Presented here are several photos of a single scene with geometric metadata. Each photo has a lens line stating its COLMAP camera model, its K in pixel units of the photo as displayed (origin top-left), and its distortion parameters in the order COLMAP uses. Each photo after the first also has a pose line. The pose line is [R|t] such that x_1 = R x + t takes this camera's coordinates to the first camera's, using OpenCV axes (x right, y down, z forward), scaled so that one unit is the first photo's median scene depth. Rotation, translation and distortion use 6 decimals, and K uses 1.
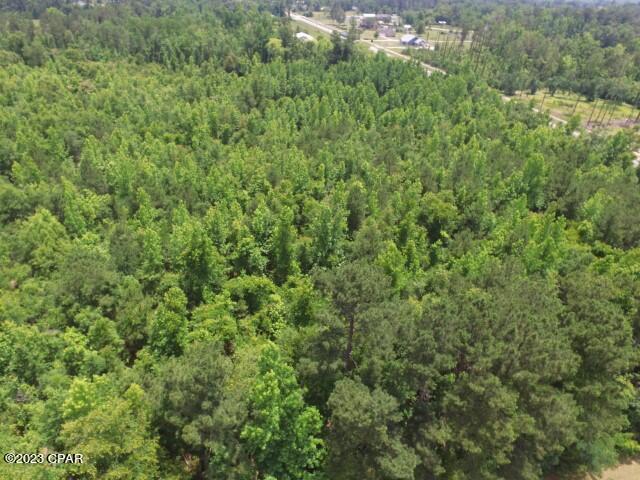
lens RADIAL K [[432.3, 0, 319.7], [0, 432.3, 243.1], [0, 0, 1]] dist [-0.007594, 0.005879]
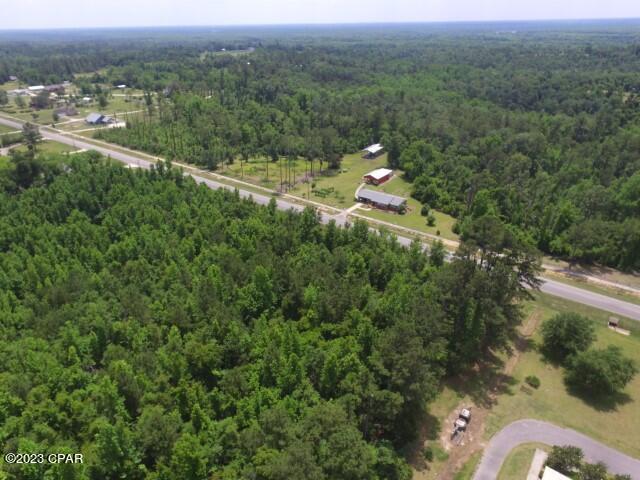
lens RADIAL K [[432.3, 0, 322.4], [0, 432.3, 240.3], [0, 0, 1]] dist [-0.007594, 0.005879]
pose [[0.784316, -0.317979, 0.532670, 0.005762], [0.357642, 0.933358, 0.030570, -0.148452], [-0.506893, 0.166529, 0.845771, -0.092459]]
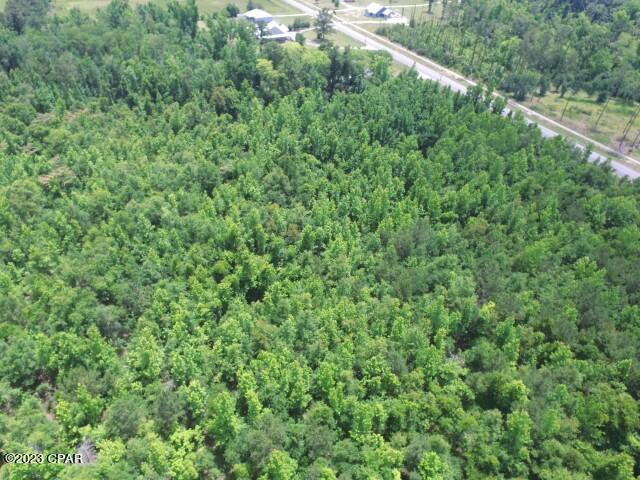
lens RADIAL K [[432.3, 0, 319.9], [0, 432.3, 243.5], [0, 0, 1]] dist [-0.007594, 0.005879]
pose [[0.984595, -0.128539, 0.118534, -0.194029], [0.111677, 0.983928, 0.139336, -0.308502], [-0.134539, -0.123952, 0.983125, 0.150092]]
